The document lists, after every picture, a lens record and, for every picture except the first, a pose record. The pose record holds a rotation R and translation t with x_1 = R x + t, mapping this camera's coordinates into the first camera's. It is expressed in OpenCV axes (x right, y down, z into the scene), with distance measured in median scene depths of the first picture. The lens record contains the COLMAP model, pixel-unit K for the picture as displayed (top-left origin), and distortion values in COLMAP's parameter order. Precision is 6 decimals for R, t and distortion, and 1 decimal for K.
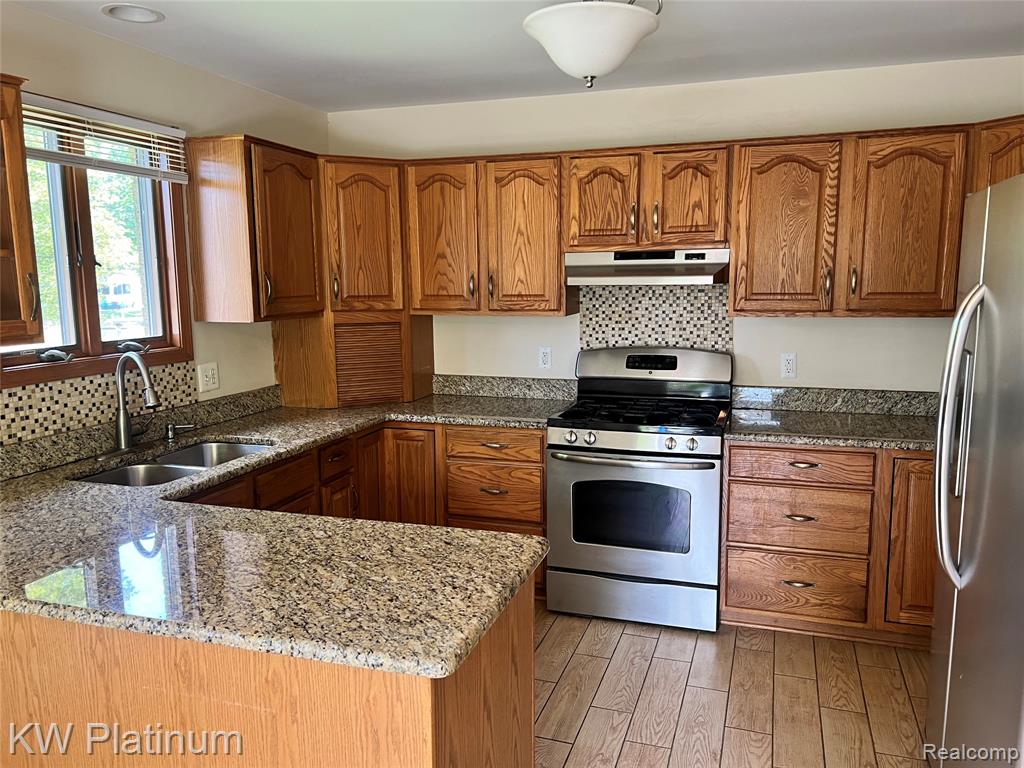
lens RADIAL K [[783.3, 0, 510.8], [0, 783.3, 397.4], [0, 0, 1]] dist [0.155019, -0.338867]
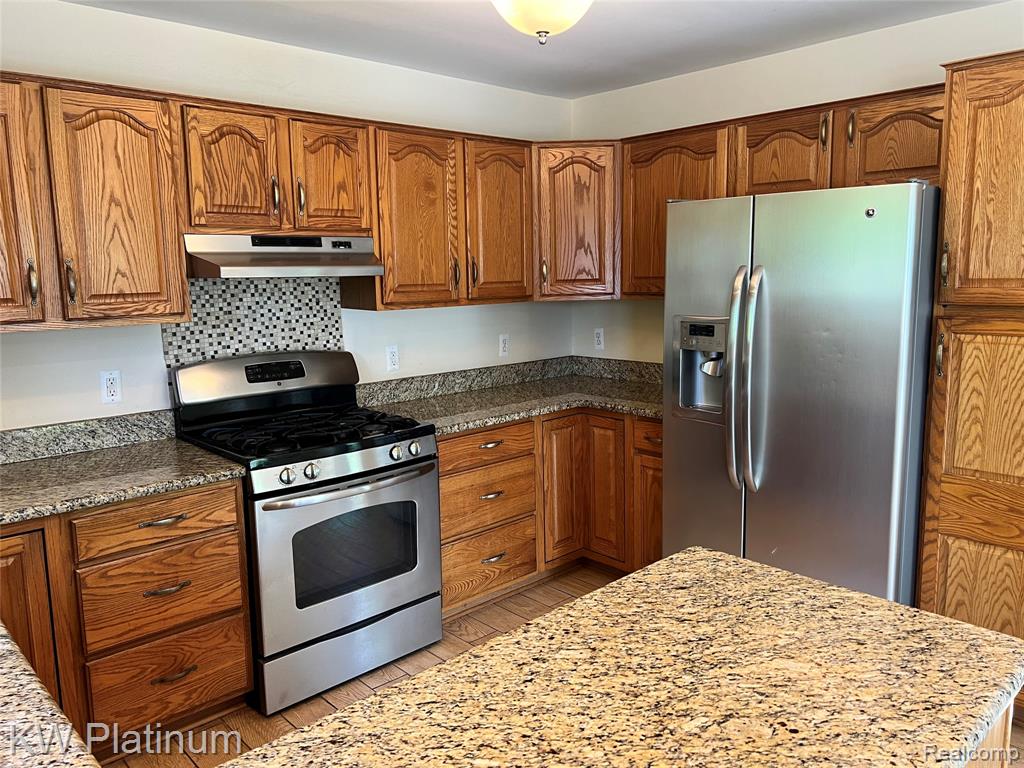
lens RADIAL K [[781.3, 0, 535.0], [0, 781.3, 380.8], [0, 0, 1]] dist [0.061949, -0.078415]
pose [[0.453481, -0.129282, 0.881840, -0.429048], [0.148411, 0.986563, 0.068316, -0.051516], [-0.878823, 0.099894, 0.466575, 0.384114]]
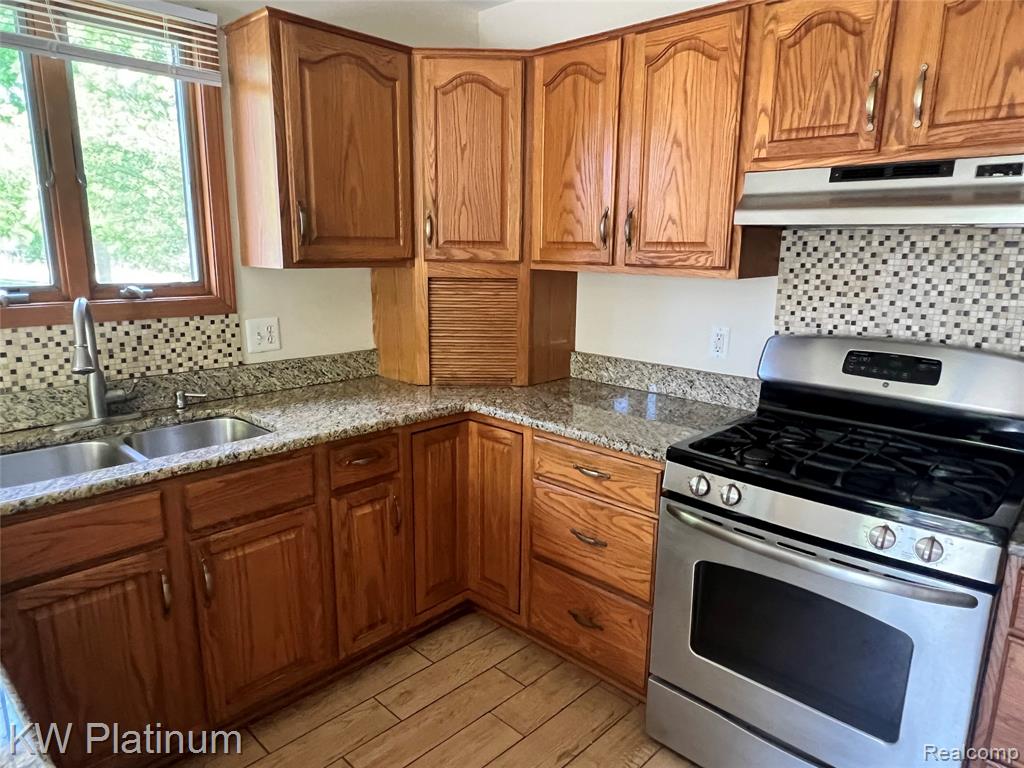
lens RADIAL K [[665.0, 0, 509.9], [0, 665.0, 394.0], [0, 0, 1]] dist [-0.005017, -0.000218]
pose [[0.902165, 0.115164, -0.415735, 0.133169], [-0.088120, 0.992584, 0.083732, -0.041788], [0.422295, -0.038906, 0.905623, 0.447920]]
